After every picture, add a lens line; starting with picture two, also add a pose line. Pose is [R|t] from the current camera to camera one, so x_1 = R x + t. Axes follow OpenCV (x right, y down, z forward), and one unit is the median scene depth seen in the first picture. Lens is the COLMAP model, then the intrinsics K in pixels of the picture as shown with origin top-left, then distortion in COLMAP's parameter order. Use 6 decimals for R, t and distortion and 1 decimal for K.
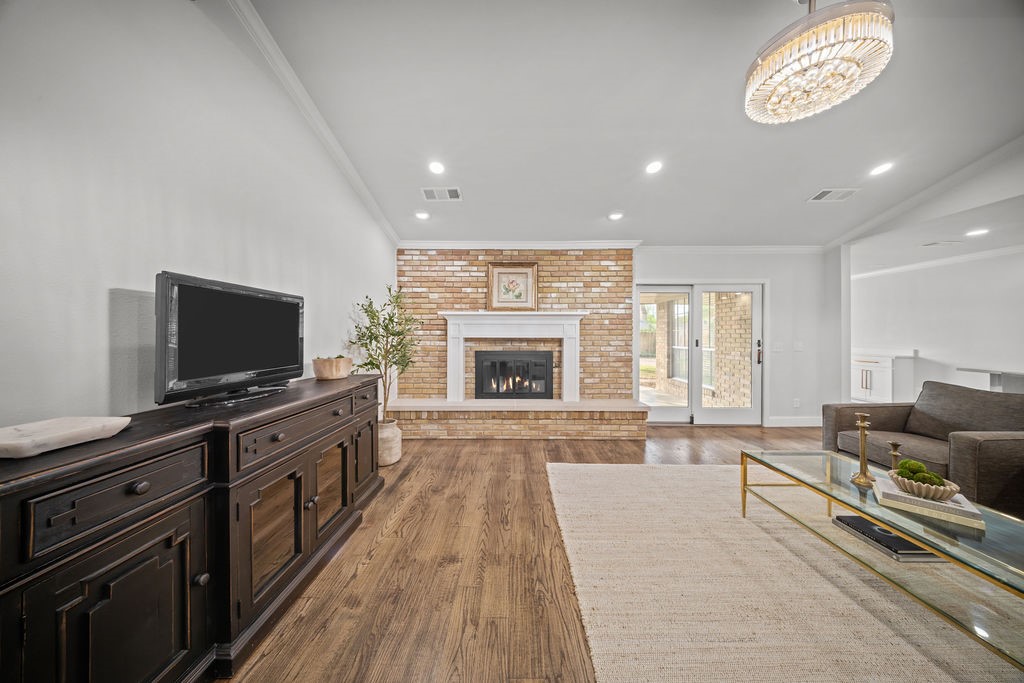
lens RADIAL K [[300.7, 0, 513.4], [0, 300.7, 335.4], [0, 0, 1]] dist [0.011400, -0.004519]
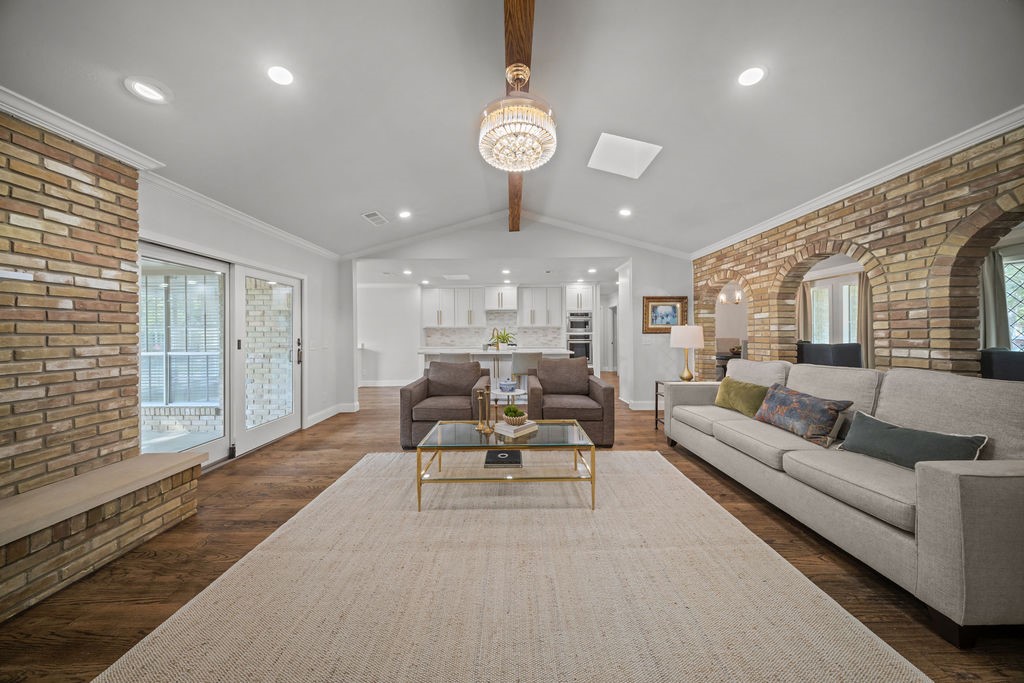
lens RADIAL K [[302.4, 0, 512.7], [0, 302.4, 333.0], [0, 0, 1]] dist [0.004078, -0.002219]
pose [[0.000383, -0.000025, 1.000000, -0.130825], [0.006170, 0.999981, 0.000022, 0.001950], [-0.999981, 0.006170, 0.000383, 0.348883]]
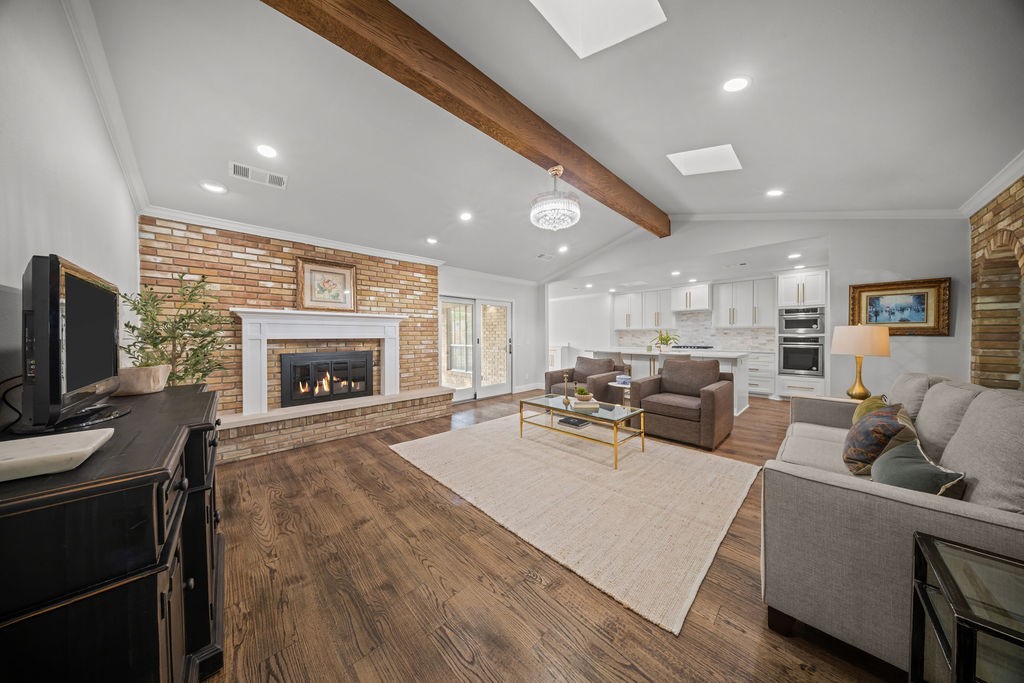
lens RADIAL K [[298.4, 0, 512.9], [0, 298.4, 340.0], [0, 0, 1]] dist [0.004876, -0.002322]
pose [[0.720168, -0.014398, 0.693650, -0.244210], [0.005697, 0.999874, 0.014839, 0.001113], [-0.693776, -0.006735, 0.720159, -0.111519]]
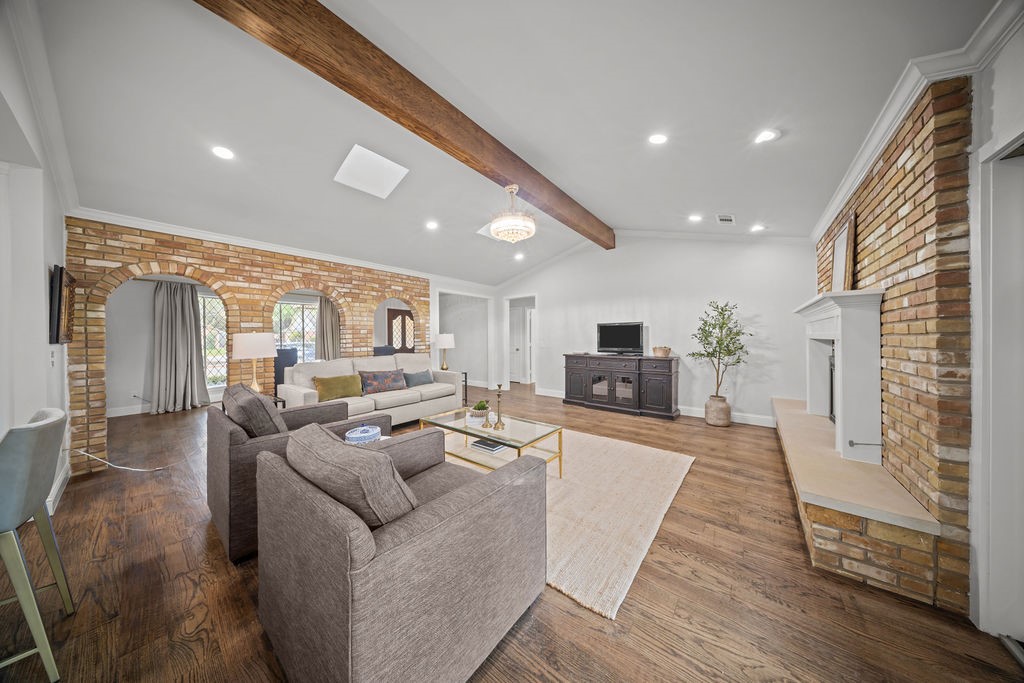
lens RADIAL K [[299.5, 0, 512.5], [0, 299.5, 337.5], [0, 0, 1]] dist [0.004432, -0.003077]
pose [[-0.621653, 0.002206, -0.783290, 0.961978], [0.005971, 0.999980, -0.001923, 0.001340], [0.783270, -0.005873, -0.621654, 0.834656]]
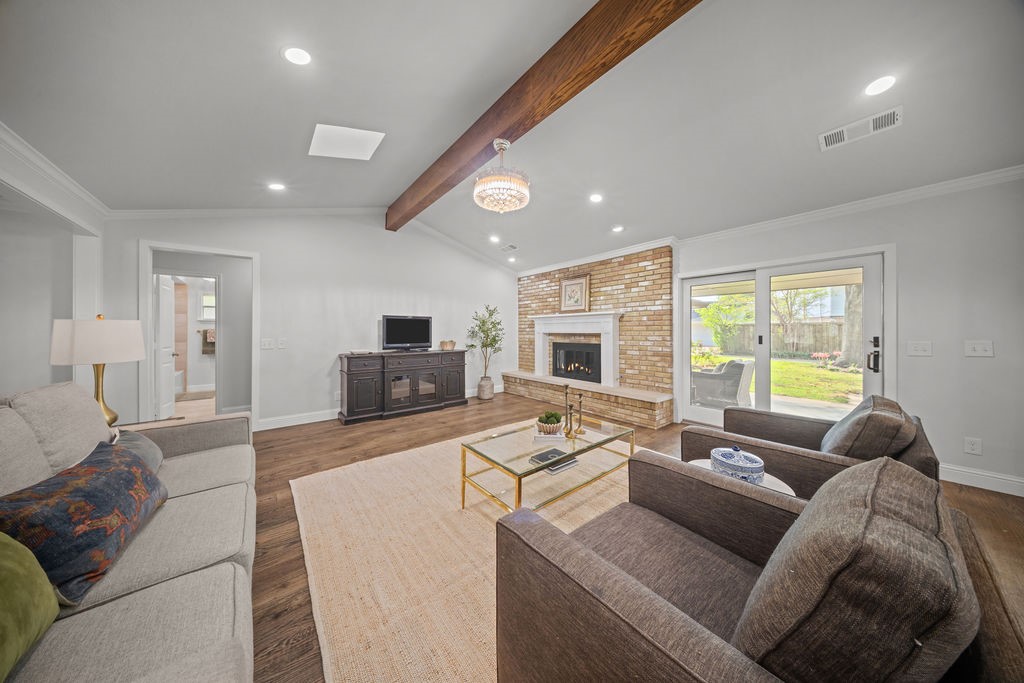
lens RADIAL K [[302.4, 0, 512.7], [0, 302.4, 333.0], [0, 0, 1]] dist [0.004078, -0.002219]
pose [[0.636228, 0.001497, -0.771499, 0.847196], [0.002681, 0.999988, 0.004151, 0.001749], [0.771496, -0.004709, 0.636217, -0.052935]]
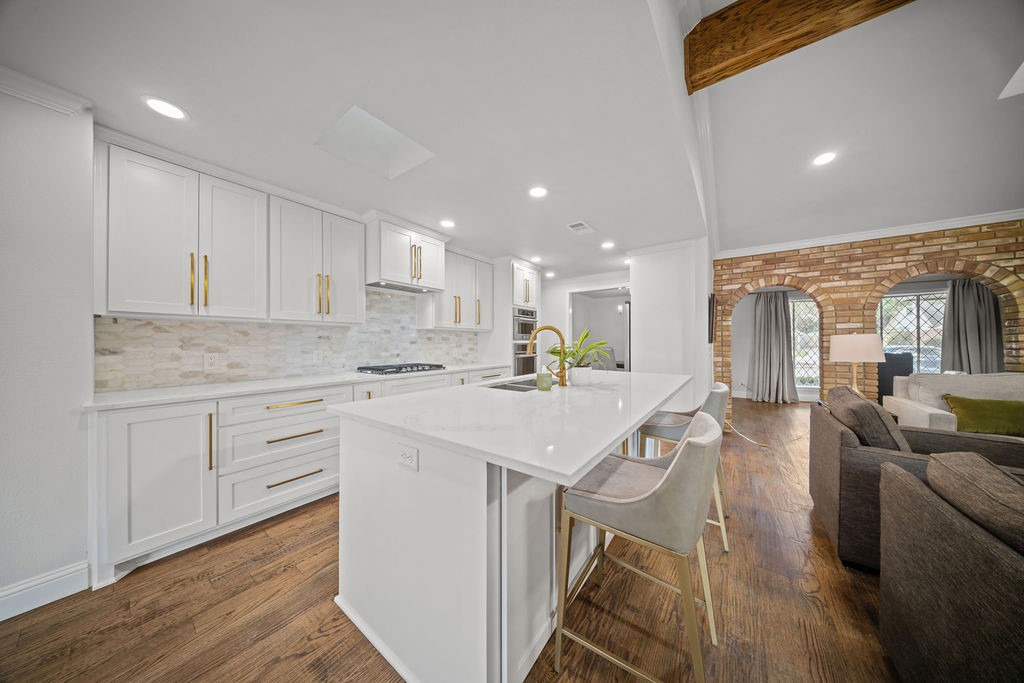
lens RADIAL K [[301.1, 0, 513.2], [0, 301.1, 340.2], [0, 0, 1]] dist [-0.005074, -0.000080]
pose [[-0.804762, -0.000834, 0.593597, 1.001125], [-0.002782, 0.999993, -0.002367, 0.002289], [-0.593591, -0.003556, -0.804759, 0.882798]]
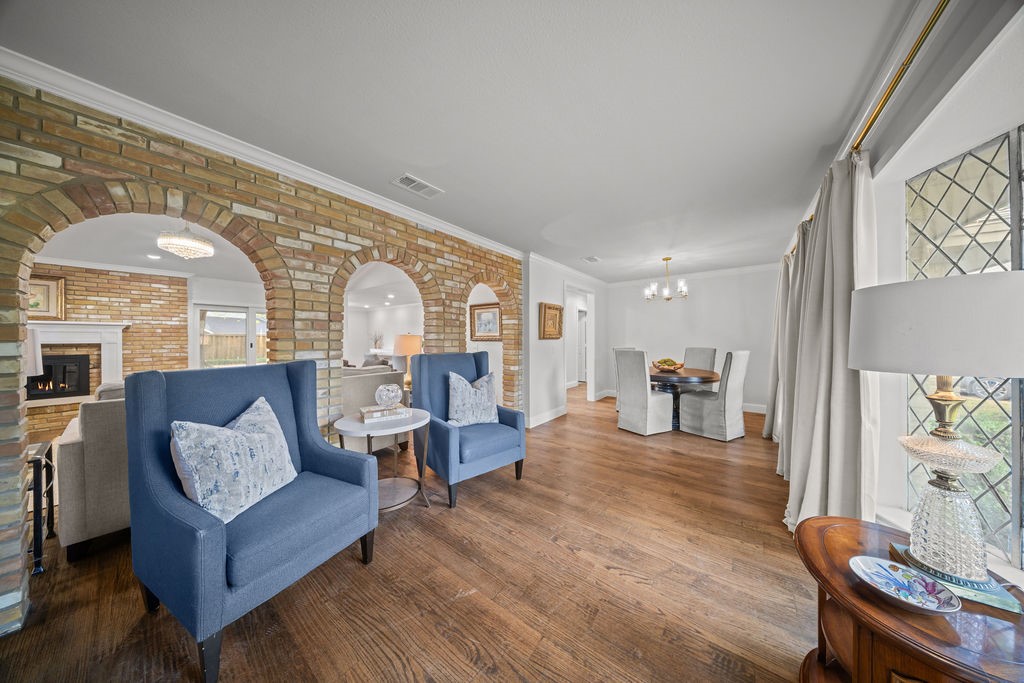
lens RADIAL K [[301.1, 0, 513.2], [0, 301.1, 340.2], [0, 0, 1]] dist [-0.005074, -0.000080]
pose [[0.599173, -0.006643, 0.800592, 0.192129], [0.004742, 0.999977, 0.004748, -0.001792], [-0.800605, 0.000951, 0.599191, -1.022149]]
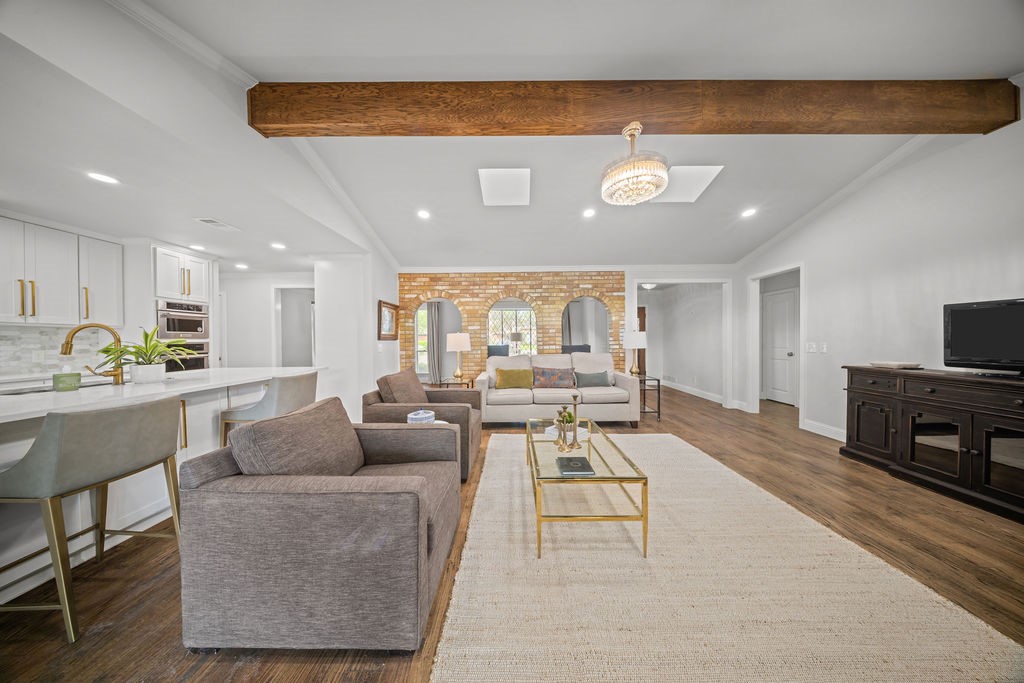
lens RADIAL K [[298.4, 0, 512.9], [0, 298.4, 340.0], [0, 0, 1]] dist [0.004876, -0.002322]
pose [[-0.999984, 0.005678, 0.000531, 0.570012], [0.005680, 0.999975, 0.004162, 0.005337], [-0.000507, 0.004165, -0.999991, 0.921040]]
